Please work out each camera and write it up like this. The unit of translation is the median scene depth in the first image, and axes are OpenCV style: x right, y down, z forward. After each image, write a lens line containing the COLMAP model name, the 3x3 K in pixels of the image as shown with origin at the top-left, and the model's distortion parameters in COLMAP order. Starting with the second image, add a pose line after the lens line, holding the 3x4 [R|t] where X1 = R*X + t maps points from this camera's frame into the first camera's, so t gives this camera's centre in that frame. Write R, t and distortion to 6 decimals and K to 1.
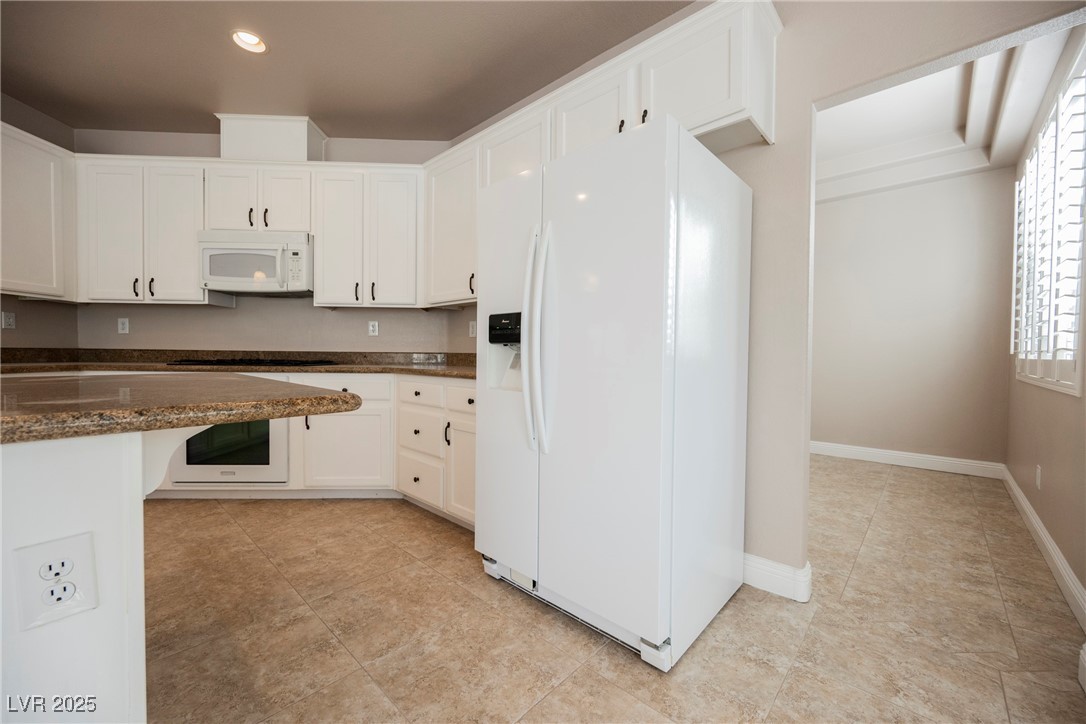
lens RADIAL K [[422.2, 0, 545.6], [0, 422.2, 361.6], [0, 0, 1]] dist [-0.000738, 0.000093]
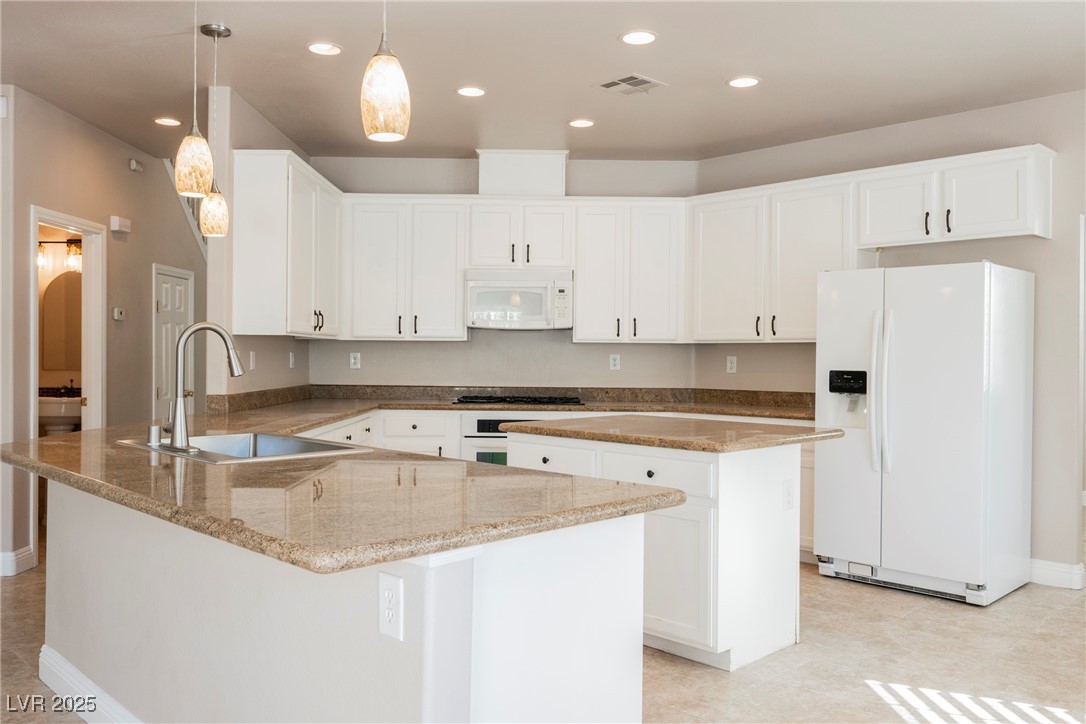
lens RADIAL K [[863.6, 0, 544.9], [0, 863.6, 357.2], [0, 0, 1]] dist [-0.005627, -0.006526]
pose [[0.998823, -0.001405, -0.048478, -0.574074], [0.000437, 0.999800, -0.019971, -0.063527], [0.048496, 0.019926, 0.998625, -1.109819]]
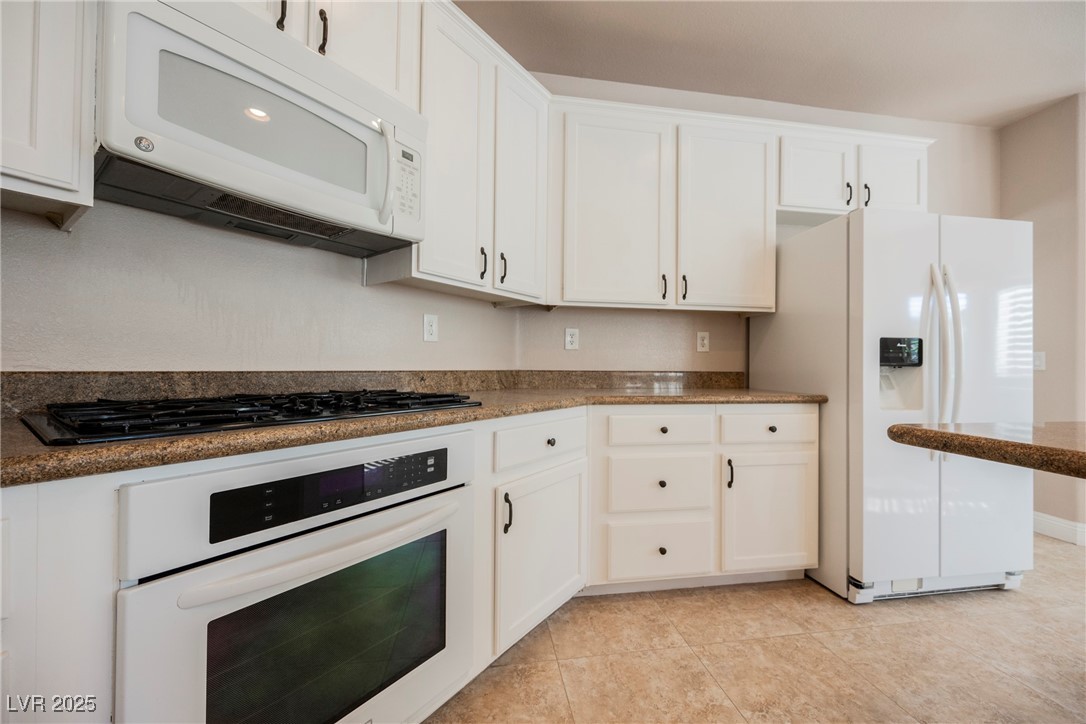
lens RADIAL K [[422.2, 0, 545.6], [0, 422.2, 361.6], [0, 0, 1]] dist [-0.000738, 0.000093]
pose [[0.616702, 0.004728, 0.787182, -0.919831], [0.010901, 0.999835, -0.014545, -0.030347], [-0.787121, 0.017551, 0.616549, 0.657680]]
